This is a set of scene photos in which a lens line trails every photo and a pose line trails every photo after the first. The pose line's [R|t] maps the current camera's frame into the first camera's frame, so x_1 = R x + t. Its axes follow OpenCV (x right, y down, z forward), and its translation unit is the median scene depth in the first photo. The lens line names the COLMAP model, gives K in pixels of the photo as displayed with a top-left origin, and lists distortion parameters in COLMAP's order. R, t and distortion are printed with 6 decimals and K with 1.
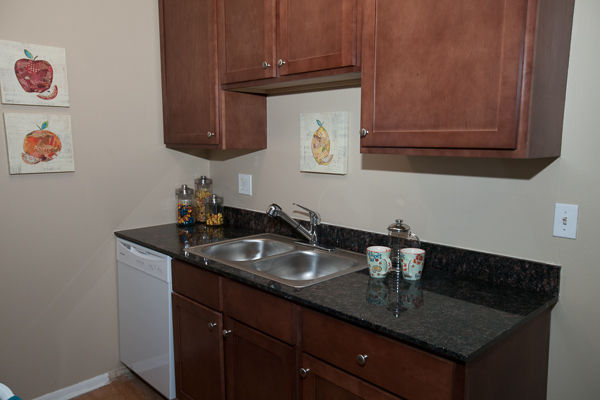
lens RADIAL K [[471.7, 0, 299.8], [0, 471.7, 200.5], [0, 0, 1]] dist [0.017773, 0.005496]
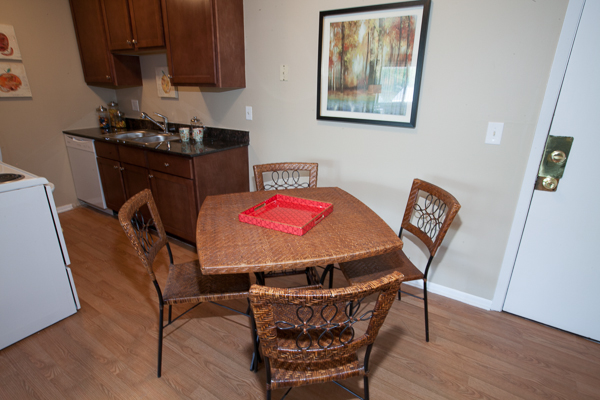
lens RADIAL K [[327.3, 0, 300.1], [0, 327.3, 199.7], [0, 0, 1]] dist [0.003716, 0.002850]
pose [[0.977067, -0.061562, 0.203839, 0.287170], [0.018237, 0.977971, 0.207942, 0.090209], [-0.212150, -0.199456, 0.956666, -0.584757]]
